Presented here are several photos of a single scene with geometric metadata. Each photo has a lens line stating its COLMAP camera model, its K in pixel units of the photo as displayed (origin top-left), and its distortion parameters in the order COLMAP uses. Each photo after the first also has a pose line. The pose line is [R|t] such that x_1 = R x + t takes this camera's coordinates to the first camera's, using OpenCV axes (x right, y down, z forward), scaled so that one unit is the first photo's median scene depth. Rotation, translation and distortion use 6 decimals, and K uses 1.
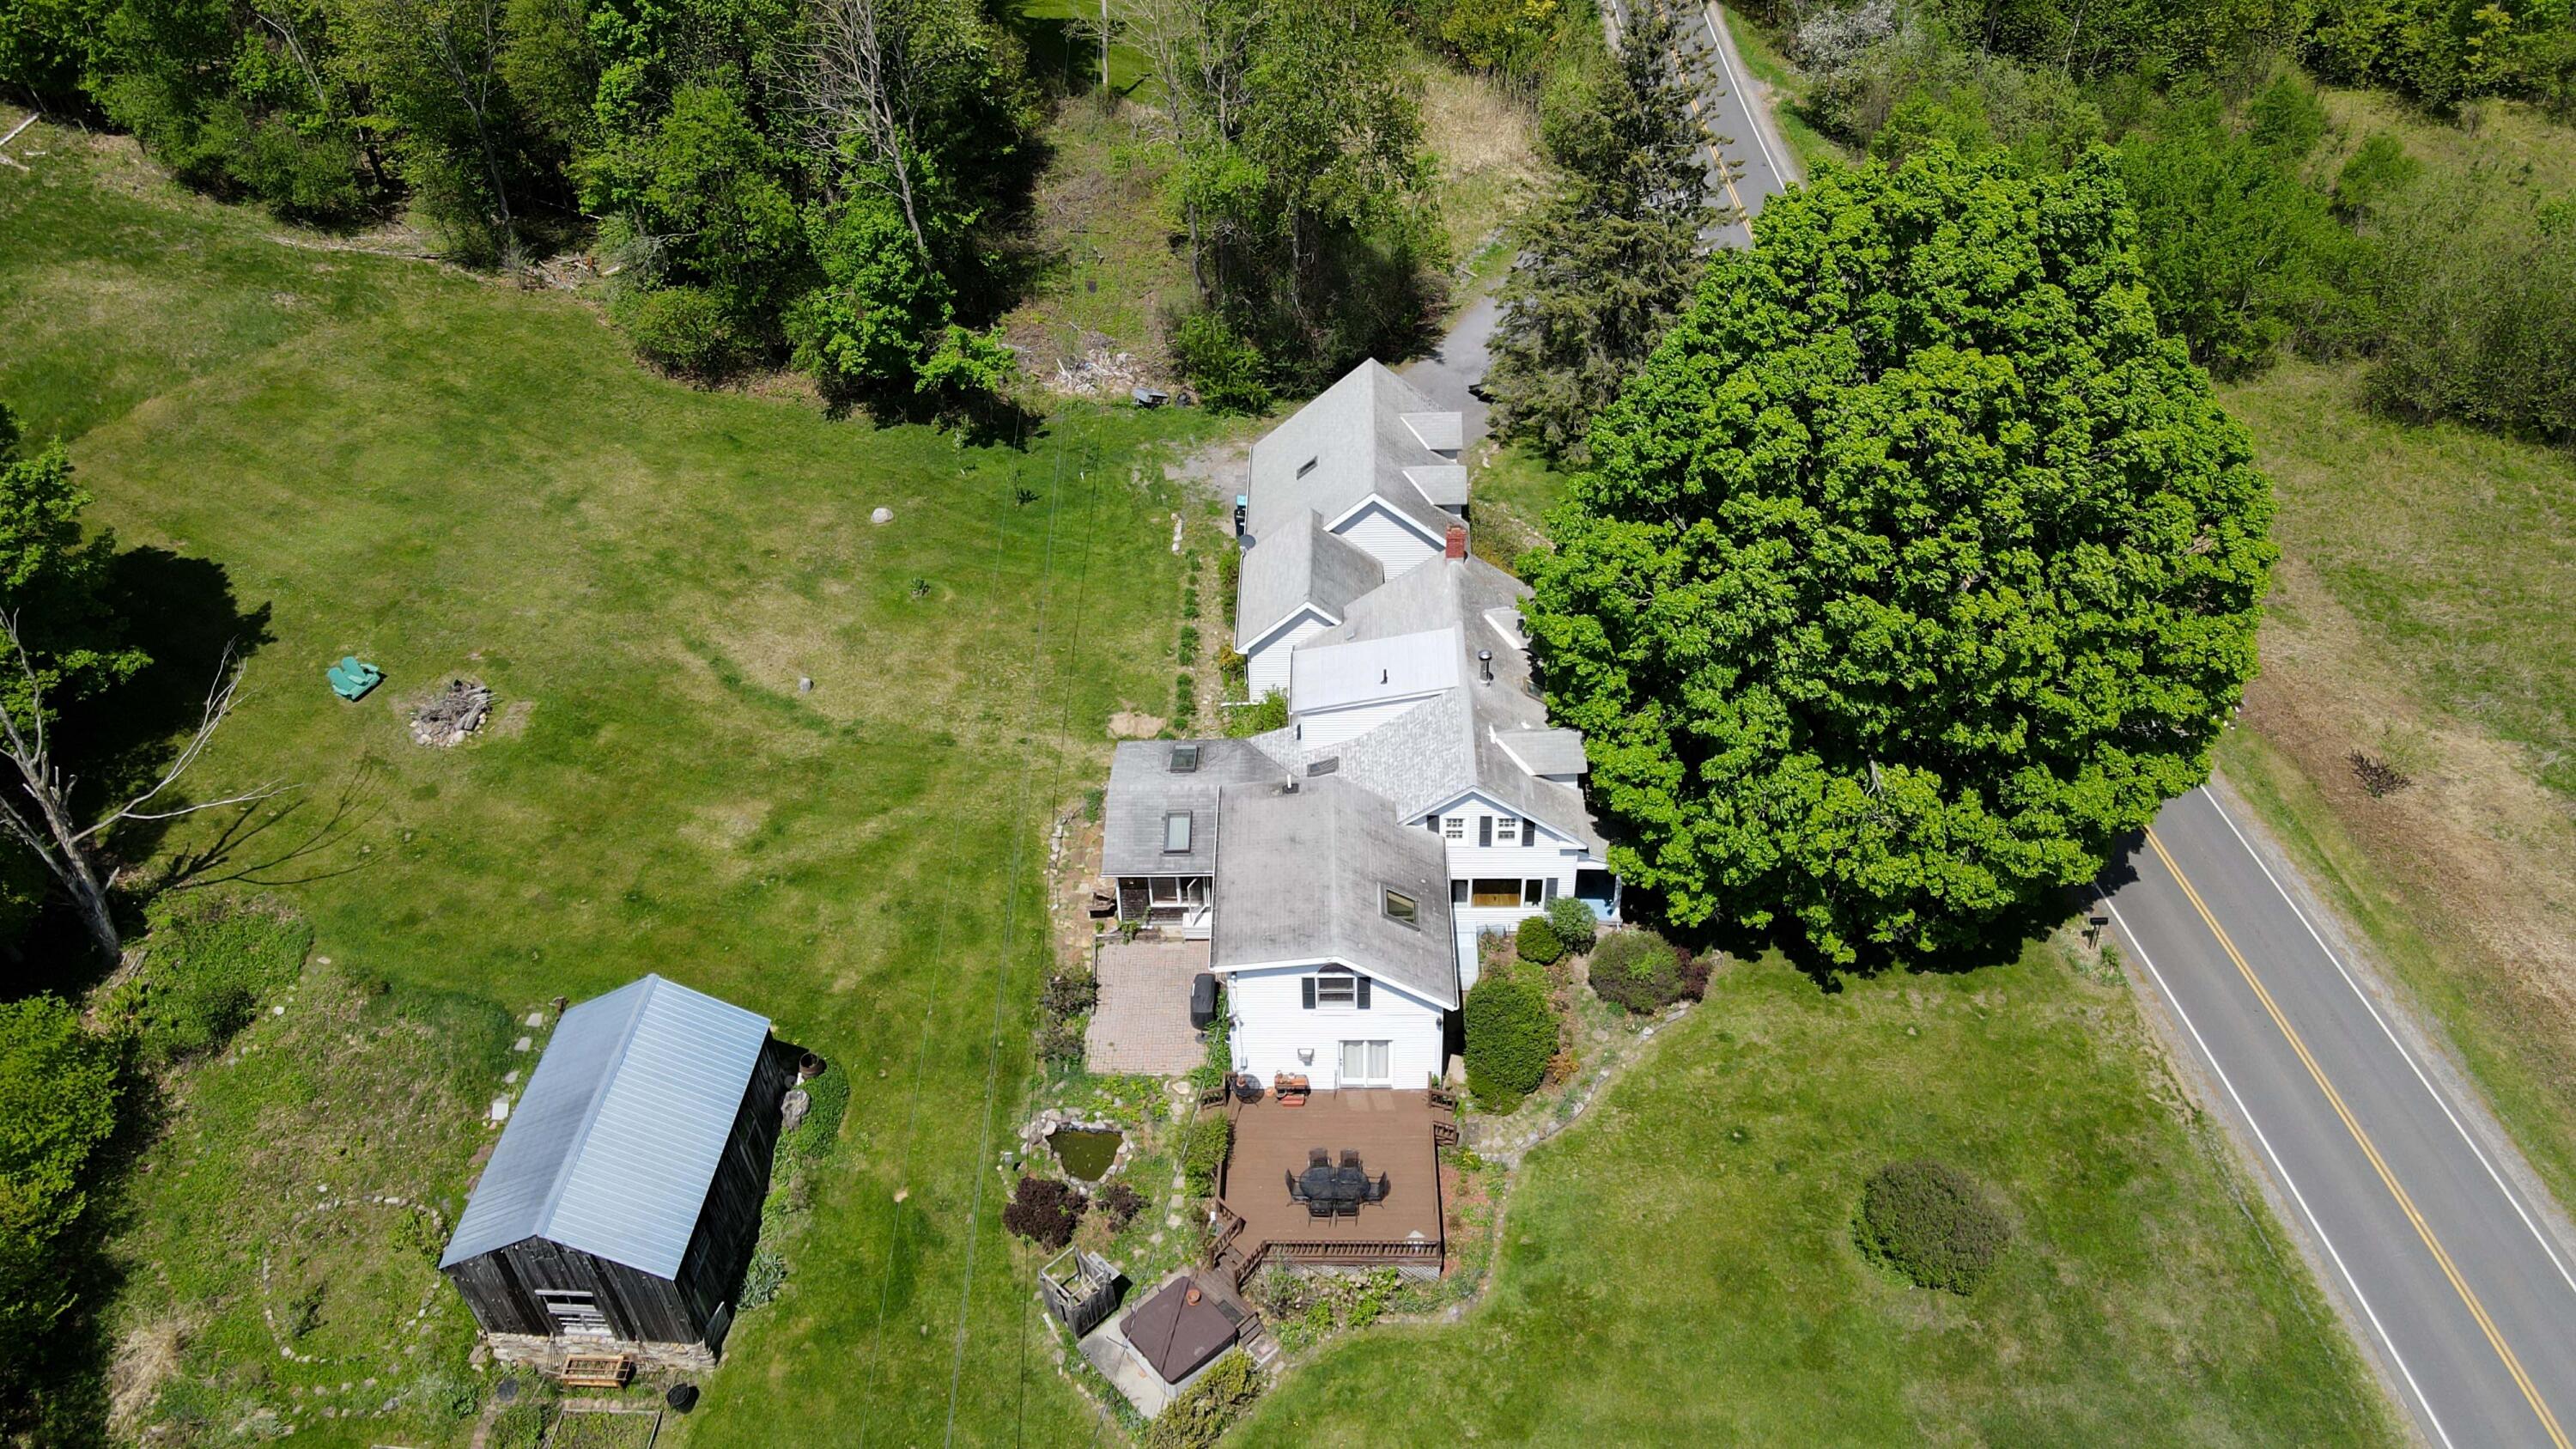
lens RADIAL K [[1902.1, 0, 1288.0], [0, 1902.1, 724.5], [0, 0, 1]] dist [-0.009615, 0.034658]
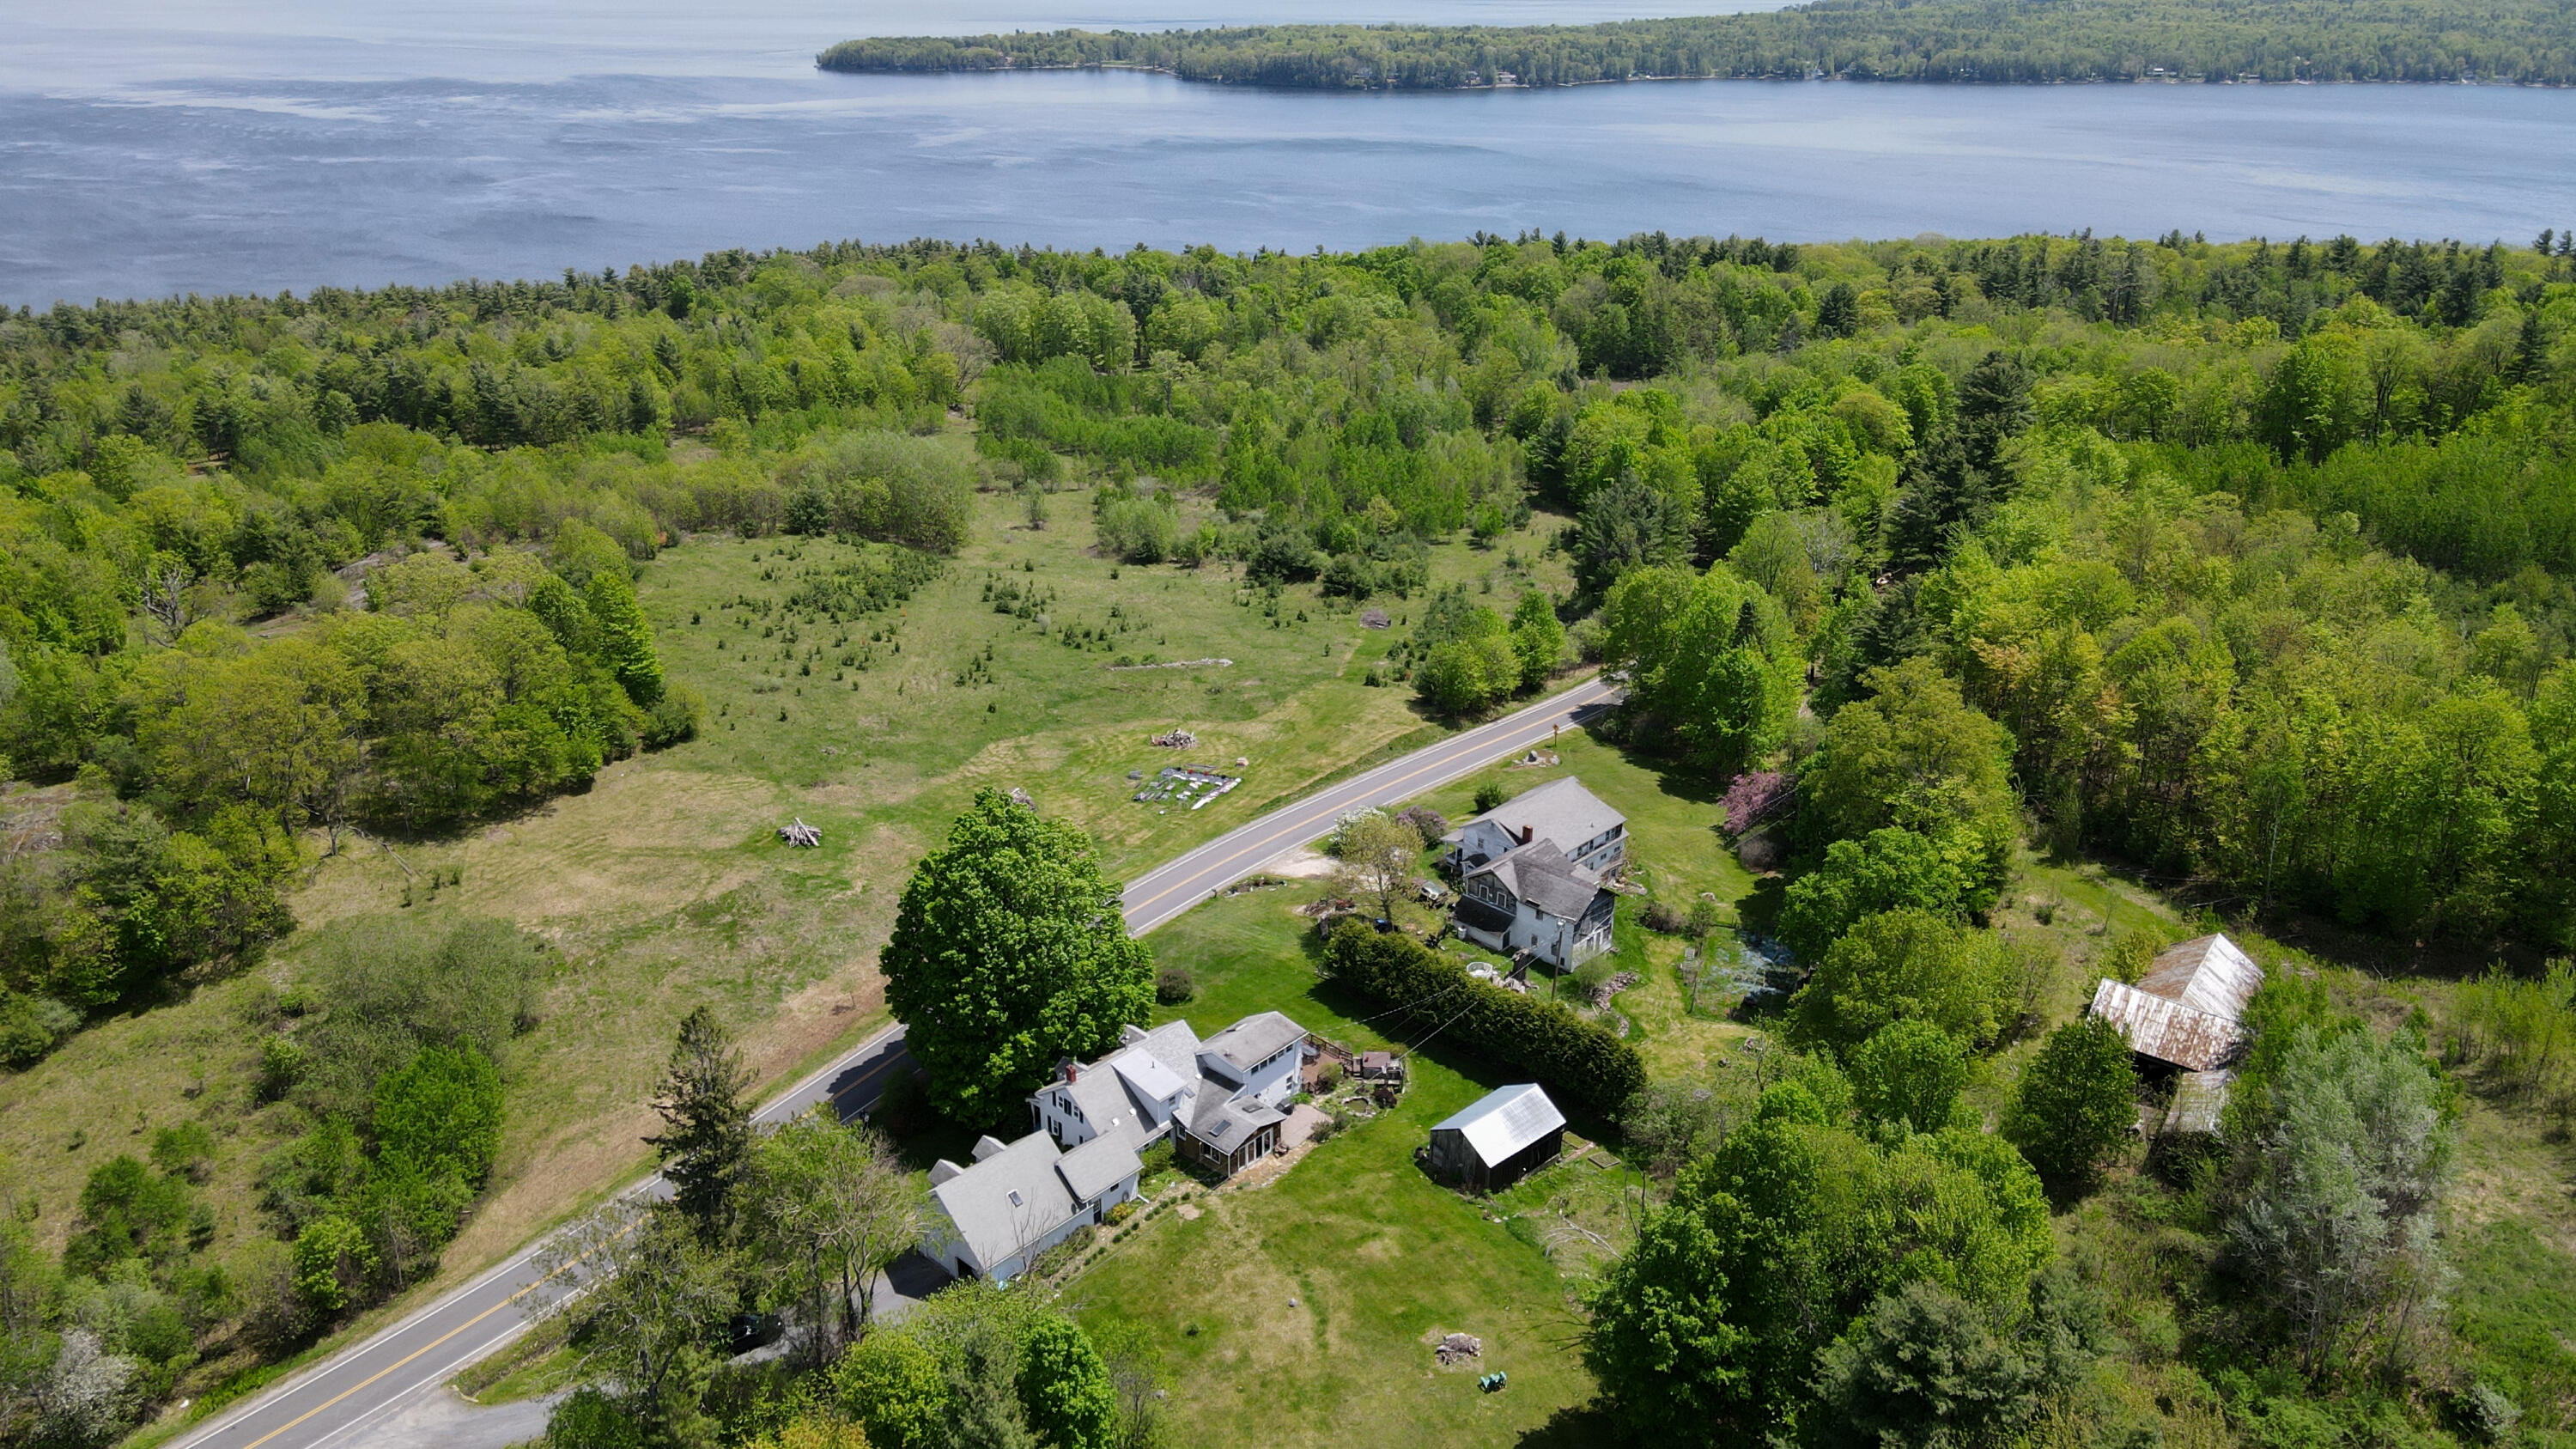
lens RADIAL K [[1911.9, 0, 1297.5], [0, 1911.9, 719.2], [0, 0, 1]] dist [-0.010131, 0.041044]
pose [[-0.745188, -0.243188, 0.620930, -1.310818], [0.442093, 0.516942, 0.733024, -1.721918], [-0.499247, 0.820750, -0.277707, 1.087532]]
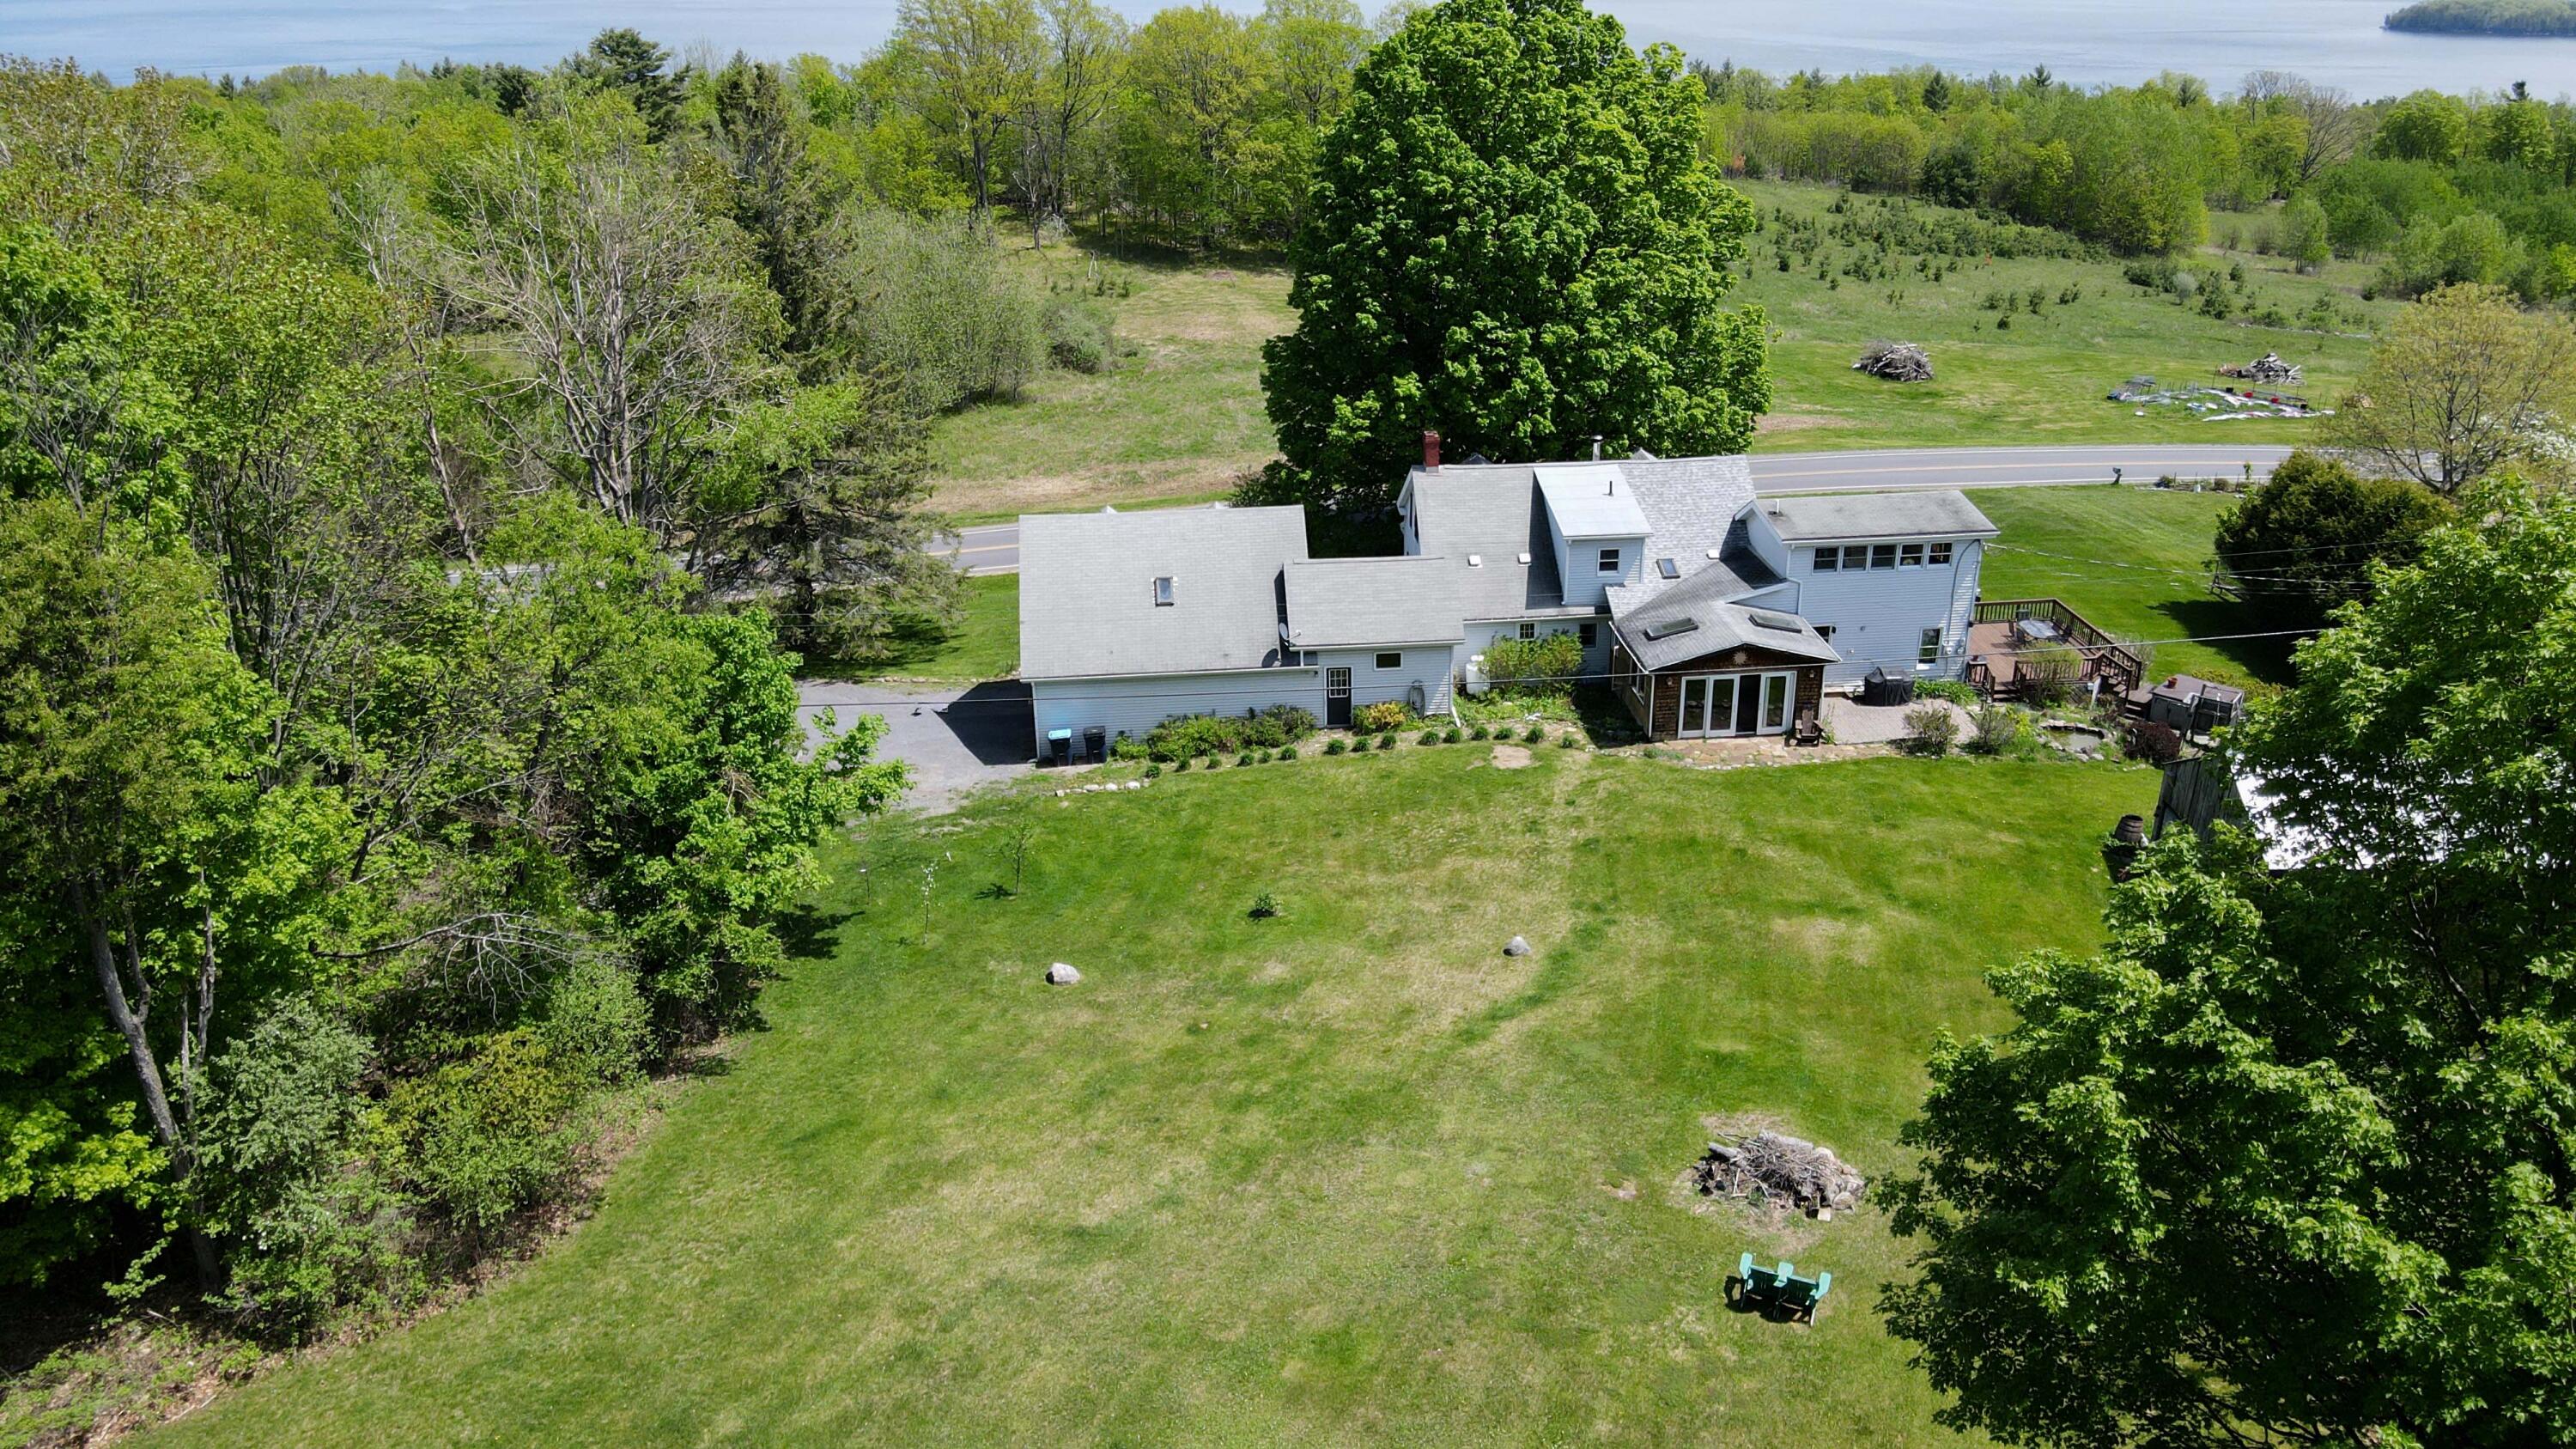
lens RADIAL K [[1911.5, 0, 1297.6], [0, 1911.5, 723.8], [0, 0, 1]] dist [-0.018685, 0.064585]
pose [[-0.101140, -0.364032, 0.925879, -0.897189], [0.653703, 0.677233, 0.337679, -0.379825], [-0.749962, 0.639403, 0.169473, 0.922909]]
